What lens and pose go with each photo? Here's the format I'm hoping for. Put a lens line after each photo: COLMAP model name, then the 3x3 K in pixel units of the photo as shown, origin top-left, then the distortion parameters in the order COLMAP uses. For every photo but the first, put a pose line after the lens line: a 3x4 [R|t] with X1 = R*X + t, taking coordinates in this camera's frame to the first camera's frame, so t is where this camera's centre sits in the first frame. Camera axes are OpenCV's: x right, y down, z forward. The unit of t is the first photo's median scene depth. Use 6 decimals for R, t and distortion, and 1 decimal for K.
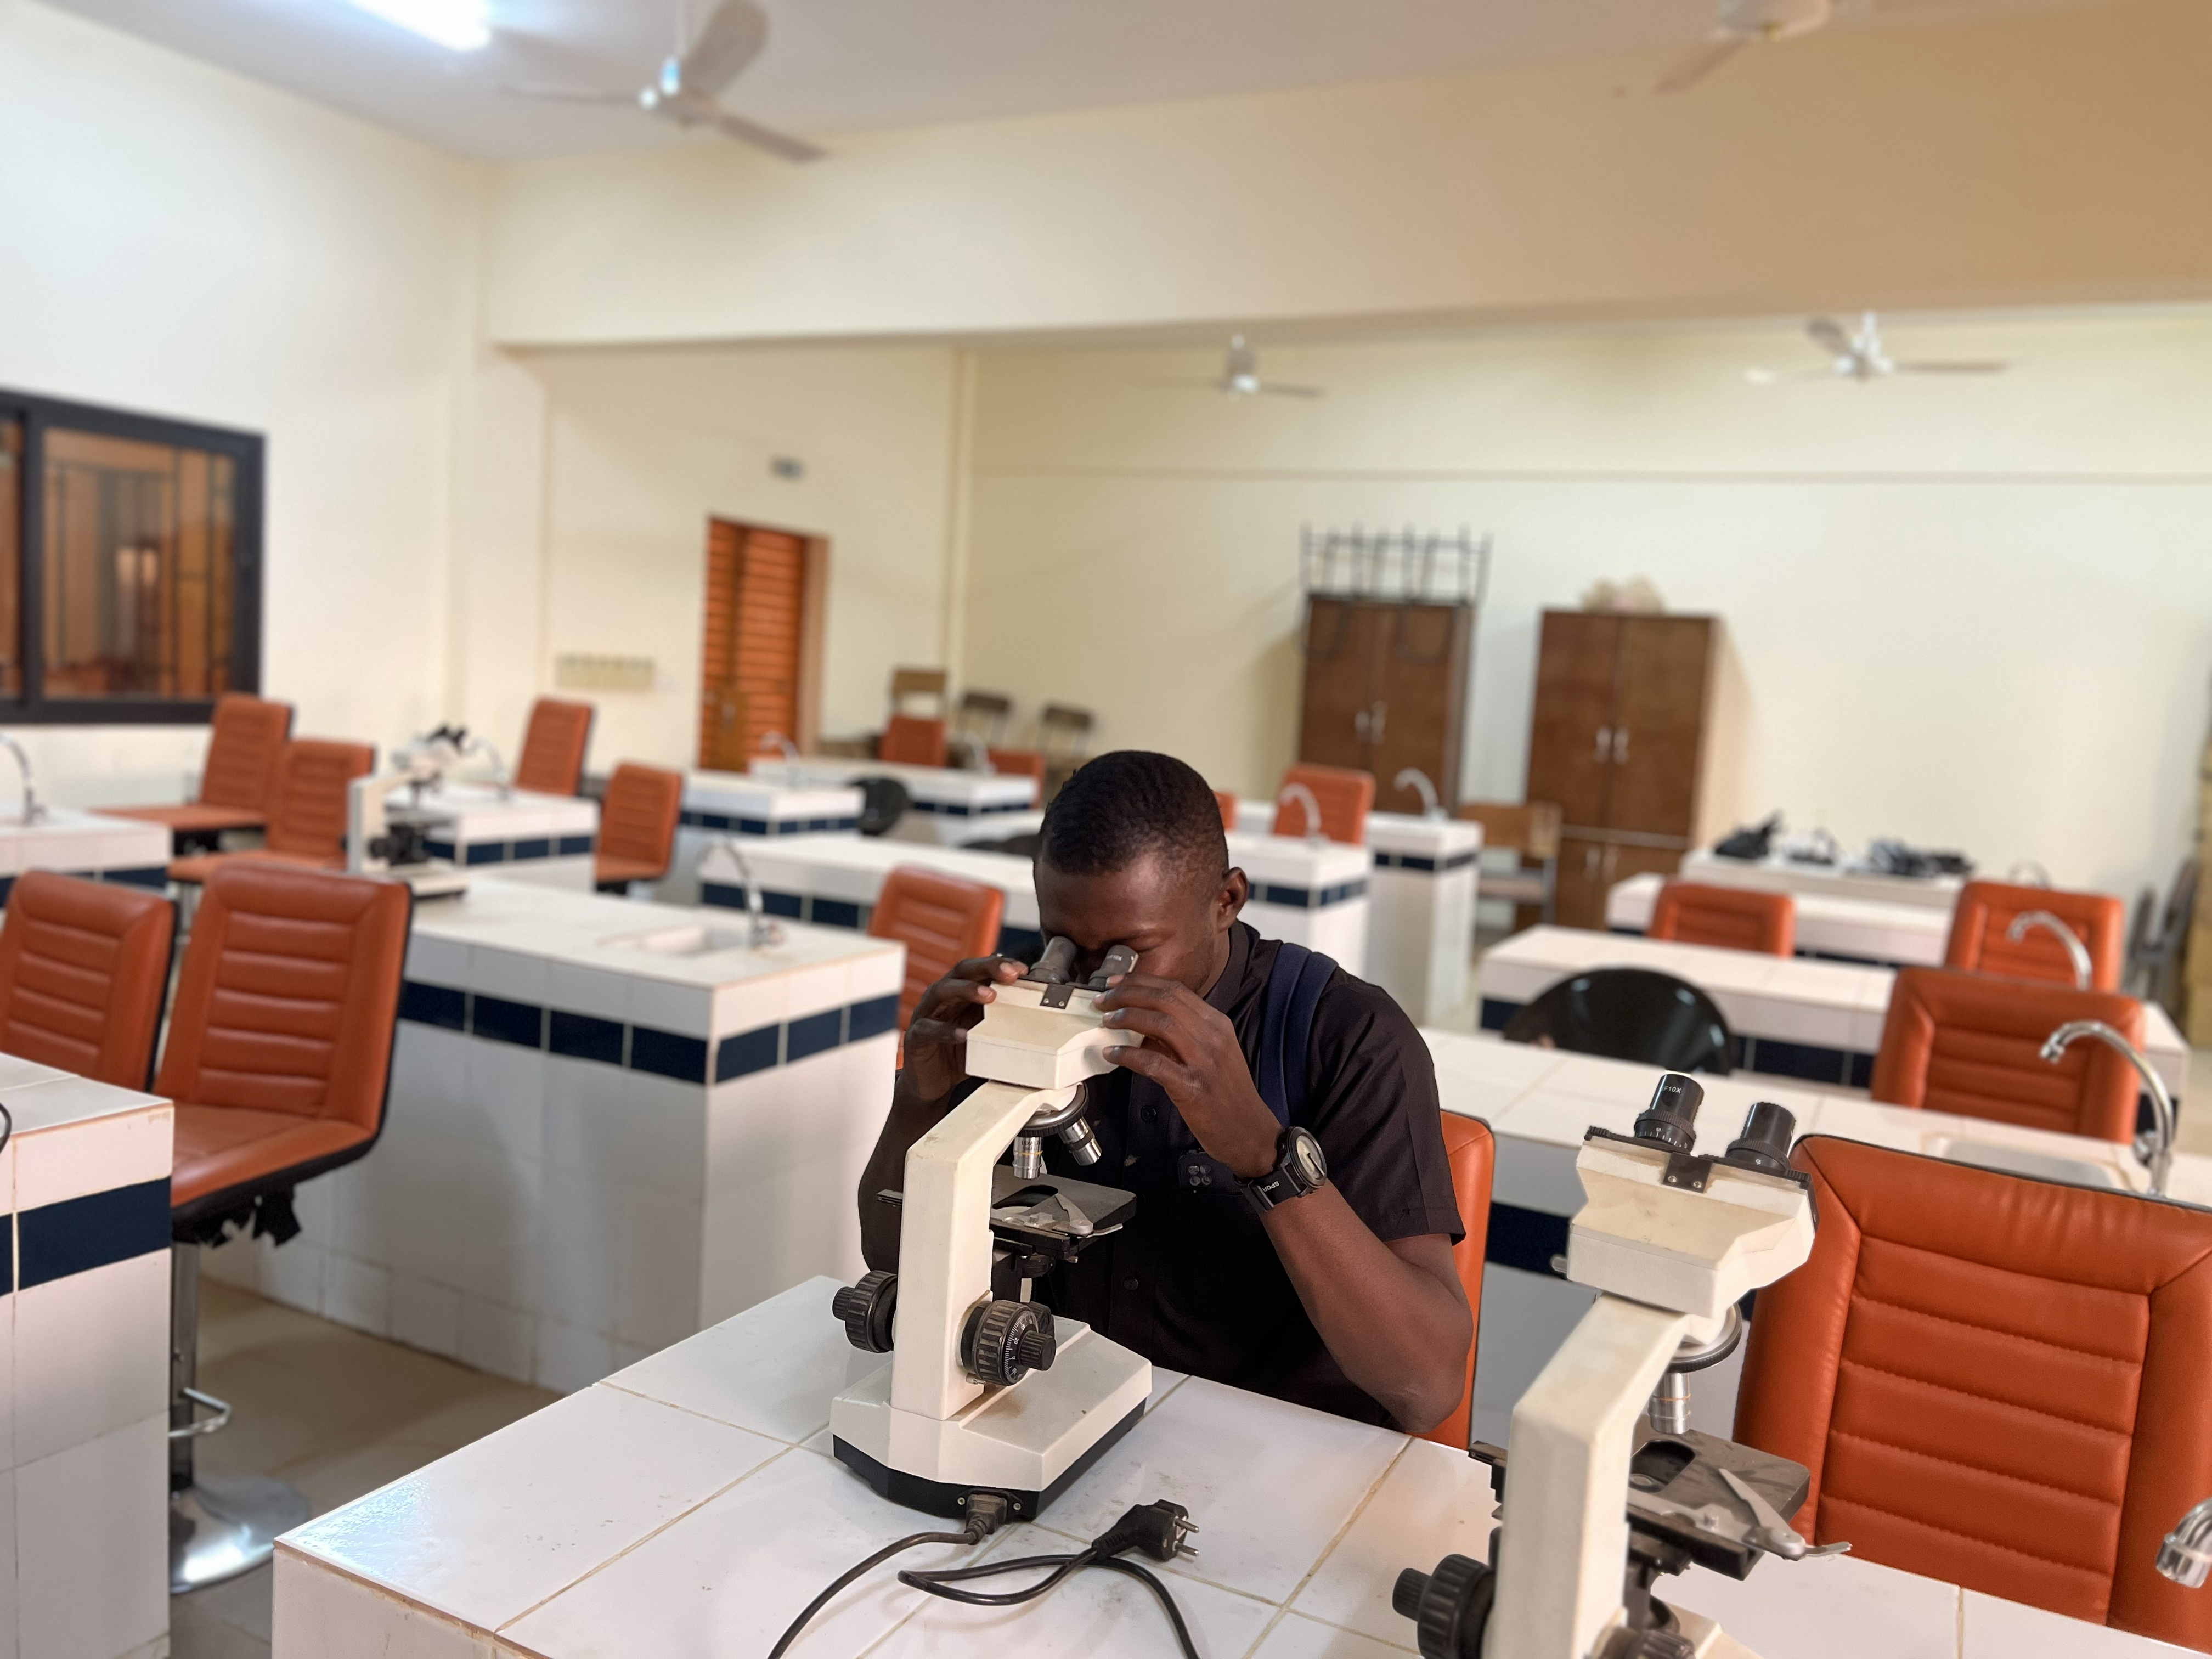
lens RADIAL K [[1658.7, 0, 1122.4], [0, 1658.7, 848.5], [0, 0, 1]] dist [0.023185, -0.000167]
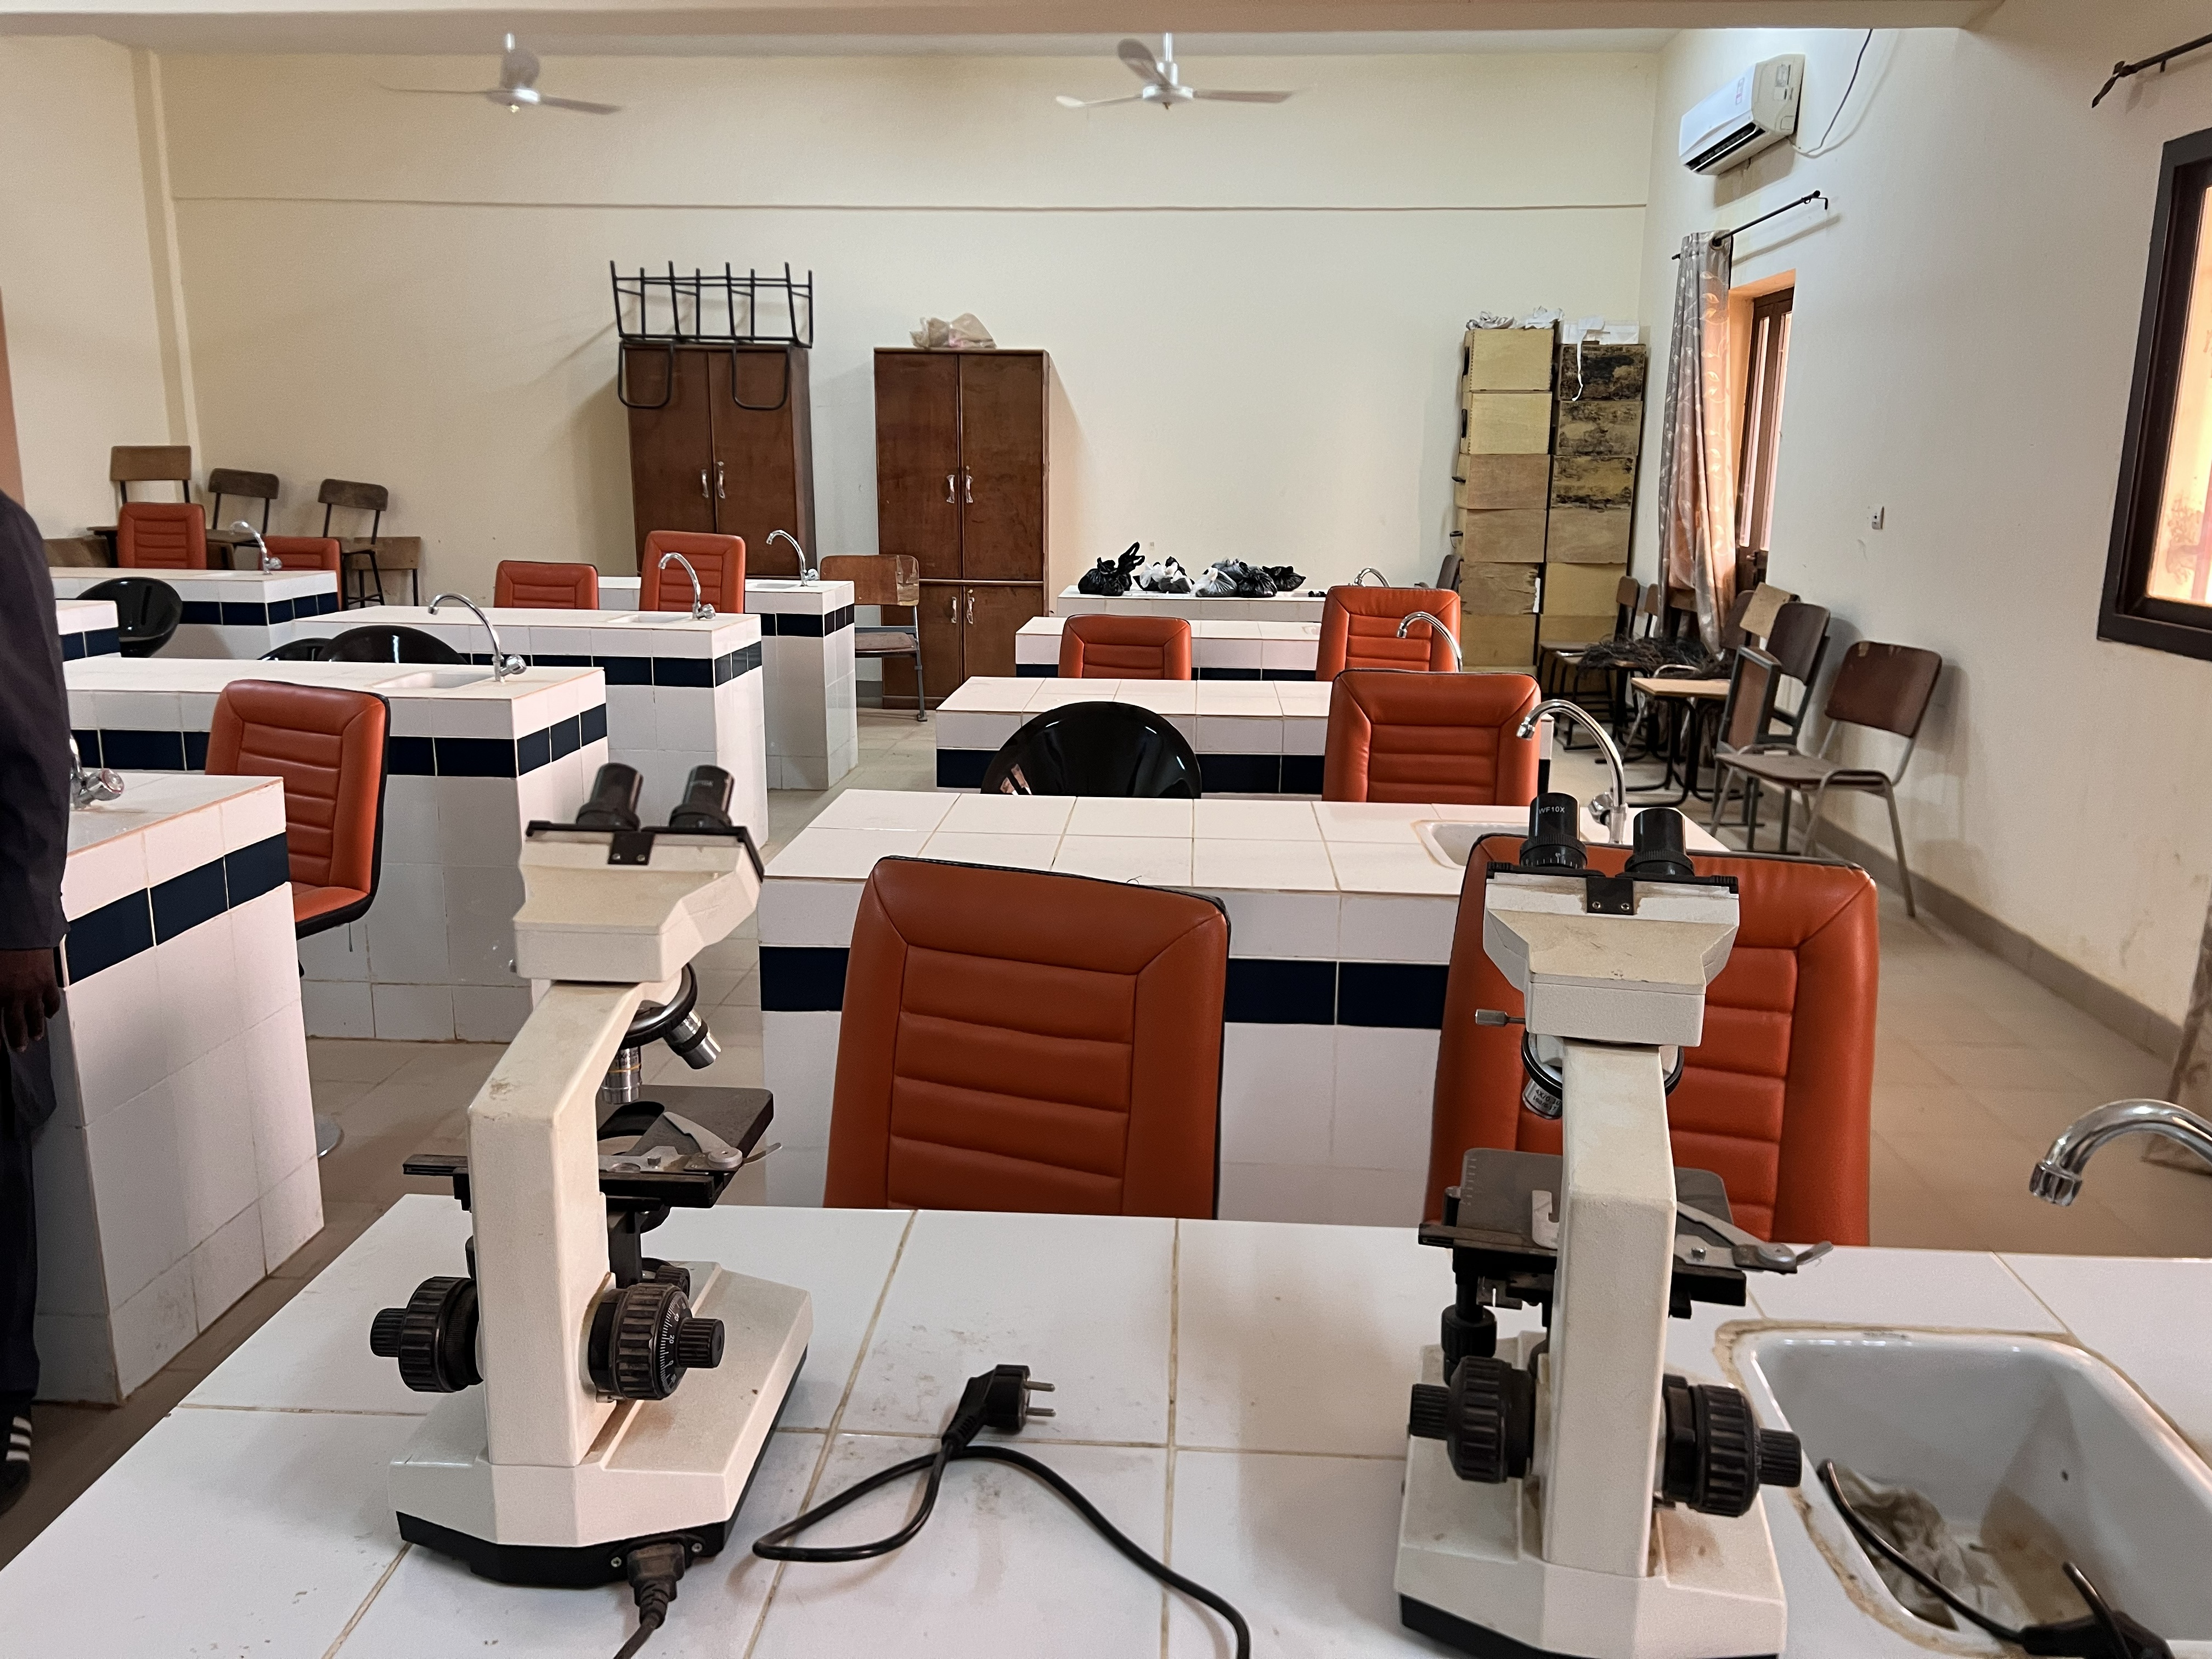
lens RADIAL K [[1661.8, 0, 1106.0], [0, 1661.8, 829.5], [0, 0, 1]] dist [0.070058, -0.080872]
pose [[0.917907, -0.142358, 0.370380, -0.032447], [0.093128, 0.984644, 0.147657, -0.000517], [-0.385713, -0.101042, 0.917069, 0.033747]]
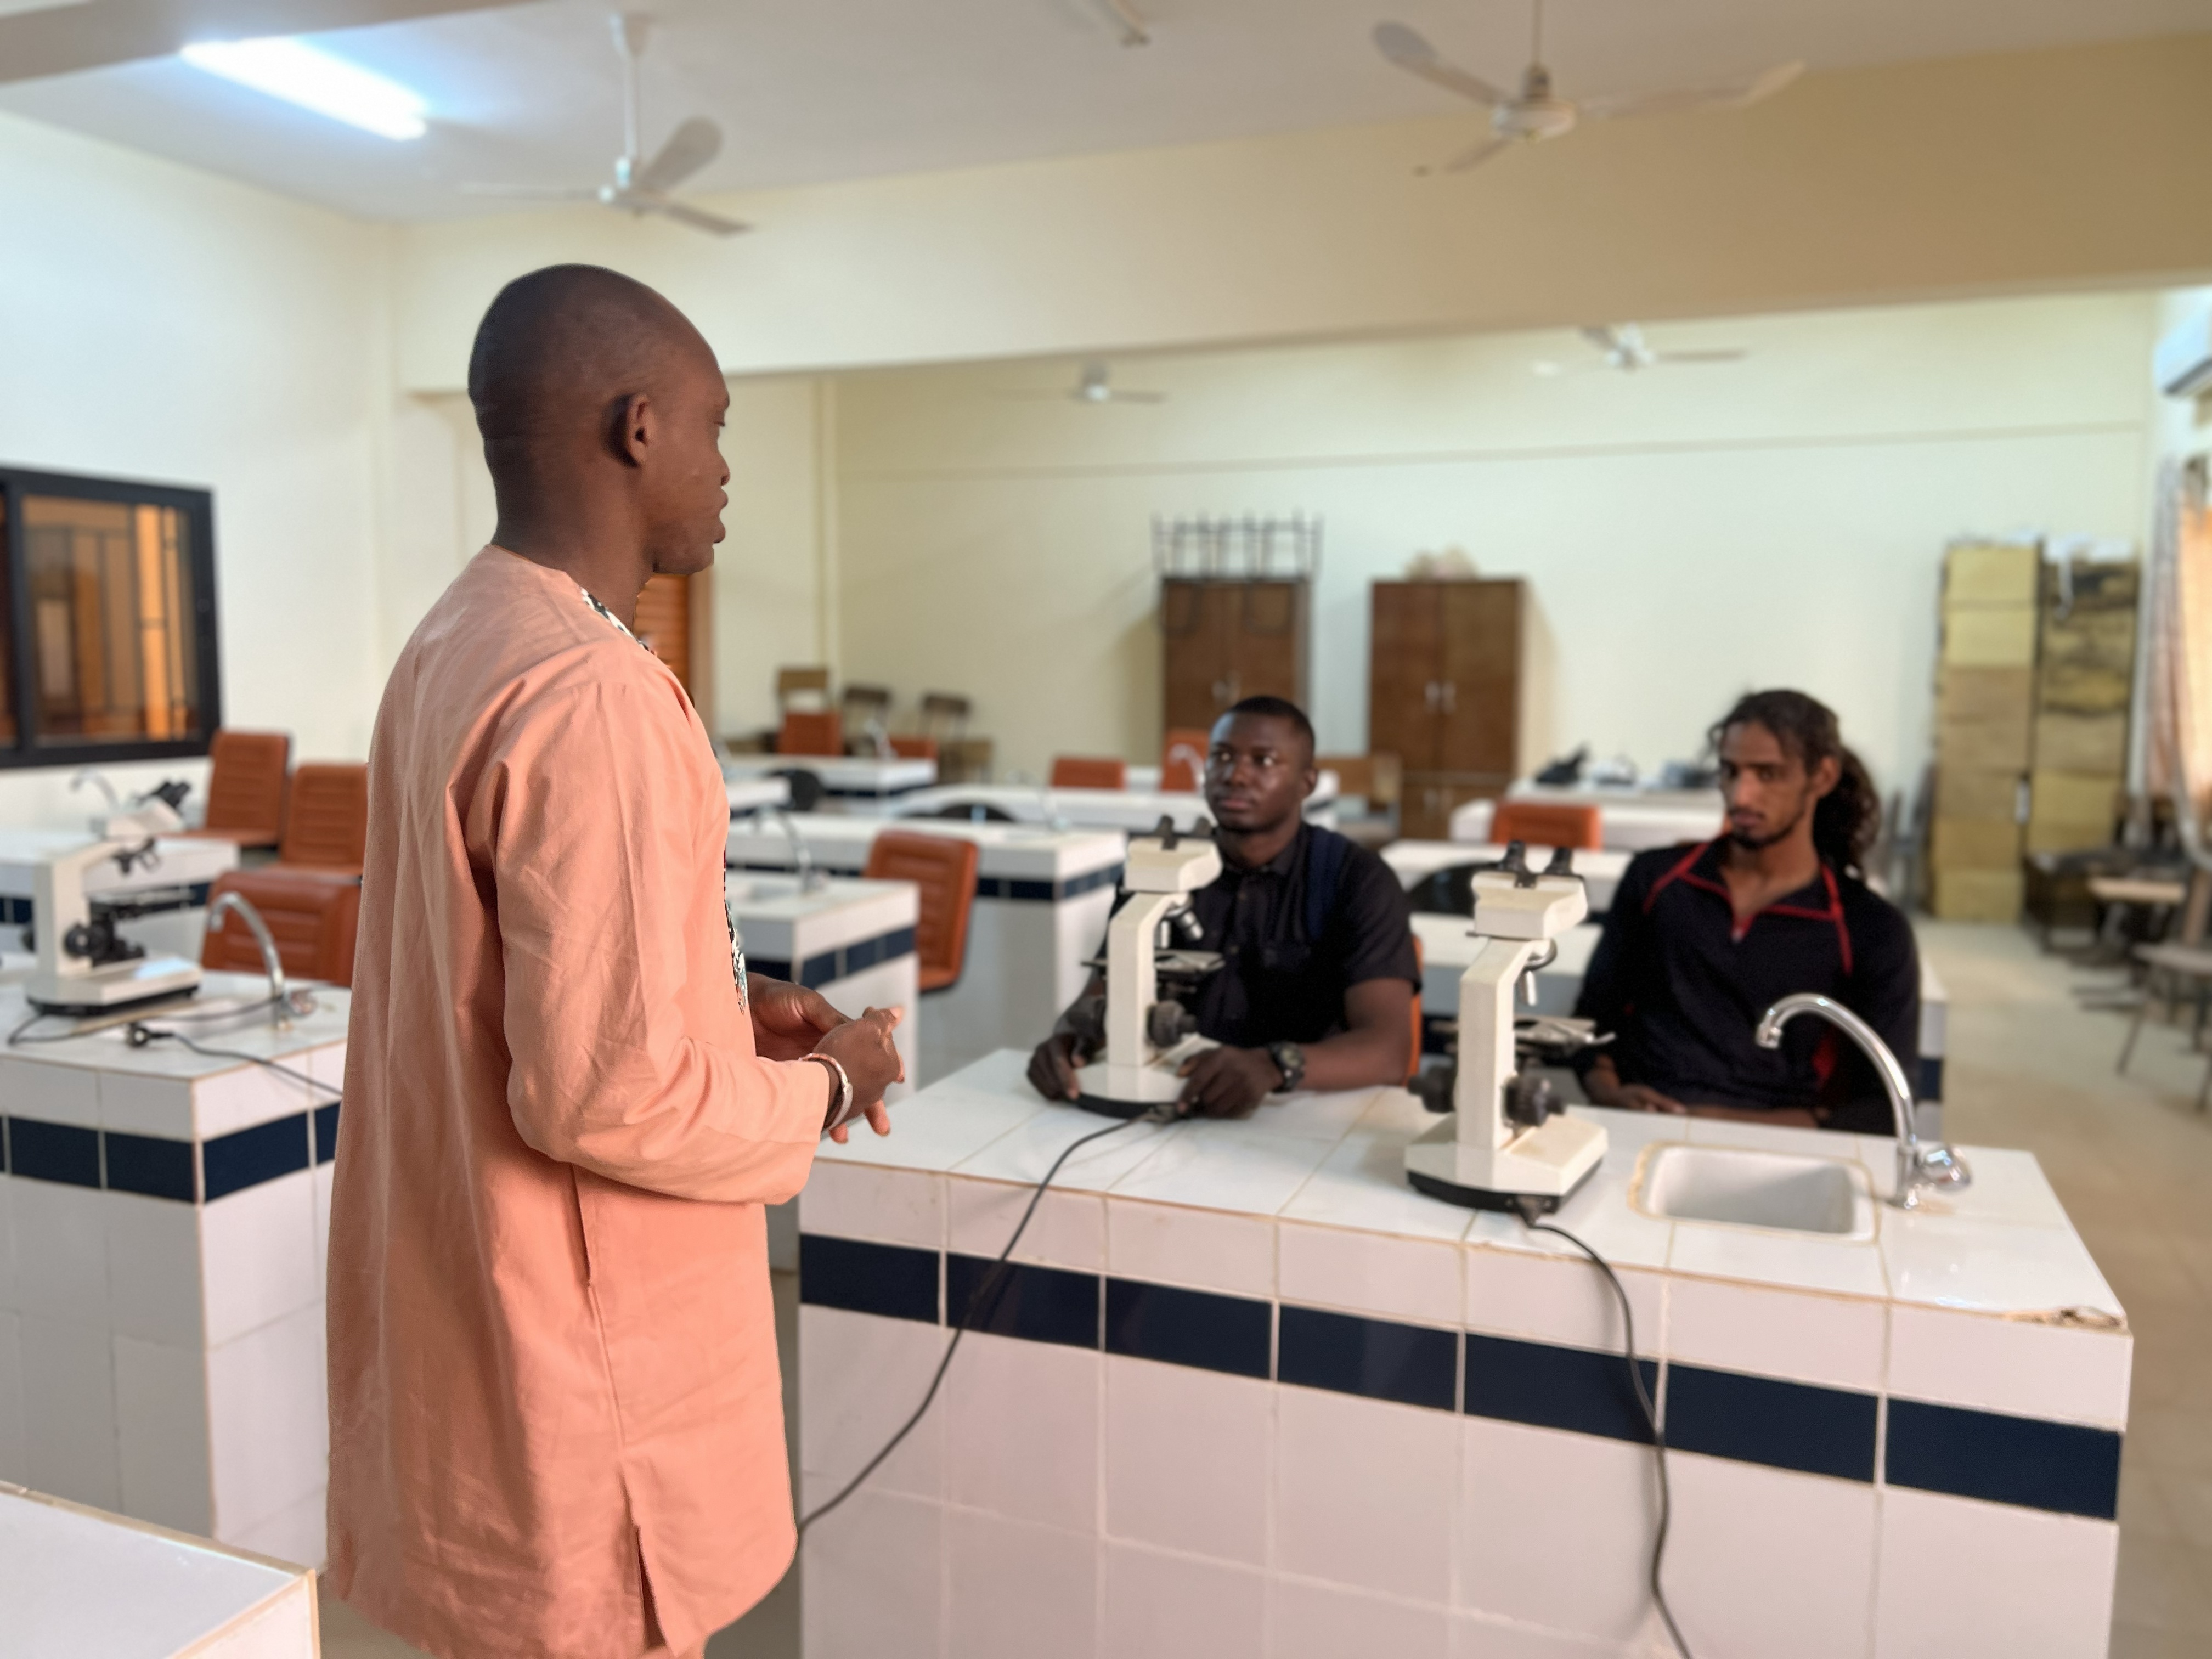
lens RADIAL K [[1673.6, 0, 1119.6], [0, 1673.6, 831.7], [0, 0, 1]] dist [0.051880, -0.057875]
pose [[0.992706, -0.071779, 0.096860, -0.046790], [0.071832, 0.997412, 0.002945, 0.011979], [-0.096821, 0.004034, 0.995294, -0.134107]]
